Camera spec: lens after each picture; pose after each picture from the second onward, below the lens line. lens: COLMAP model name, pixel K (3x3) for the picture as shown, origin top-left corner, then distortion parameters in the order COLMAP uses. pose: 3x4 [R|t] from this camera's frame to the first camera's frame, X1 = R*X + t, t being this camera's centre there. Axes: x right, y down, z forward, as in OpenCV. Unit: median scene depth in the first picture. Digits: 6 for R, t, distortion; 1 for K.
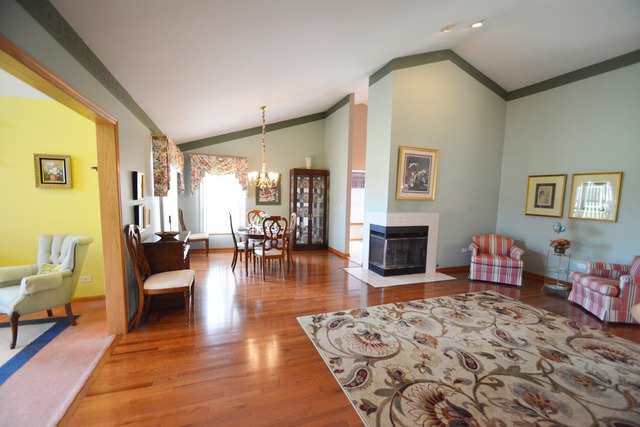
lens RADIAL K [[279.6, 0, 322.9], [0, 279.6, 224.0], [0, 0, 1]] dist [0.016986, -0.018964]
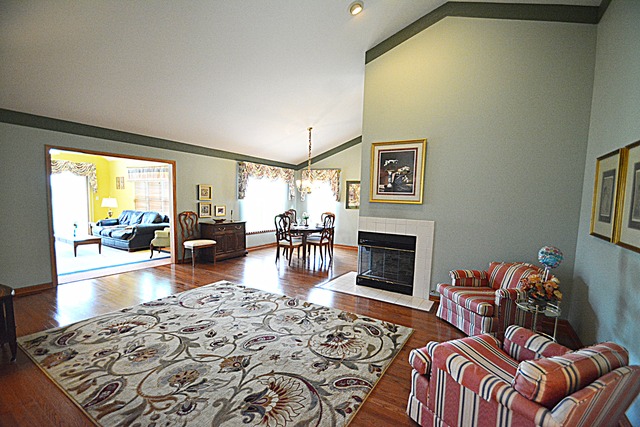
lens RADIAL K [[279.6, 0, 322.9], [0, 279.6, 224.0], [0, 0, 1]] dist [0.016986, -0.018964]
pose [[0.610856, 0.065643, -0.789016, 1.293389], [-0.093371, 0.995576, 0.010540, -0.018412], [0.786217, 0.067232, 0.614283, 0.476903]]
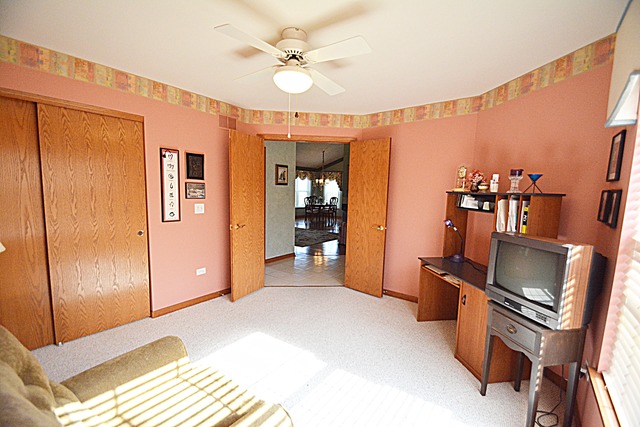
lens RADIAL K [[279.6, 0, 322.9], [0, 279.6, 224.0], [0, 0, 1]] dist [0.016986, -0.018964]
pose [[0.534016, 0.099714, -0.839574, 2.769328], [-0.103269, 0.993278, 0.052284, 0.093340], [0.839144, 0.058782, 0.540724, -0.340377]]
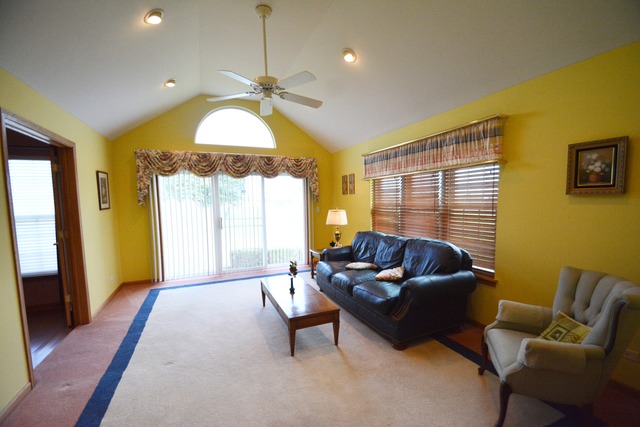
lens RADIAL K [[279.6, 0, 322.9], [0, 279.6, 224.0], [0, 0, 1]] dist [0.016986, -0.018964]
pose [[0.047538, 0.058956, -0.997128, -0.350136], [-0.084328, 0.994930, 0.054806, -0.043257], [0.995303, 0.081480, 0.052269, 0.356743]]
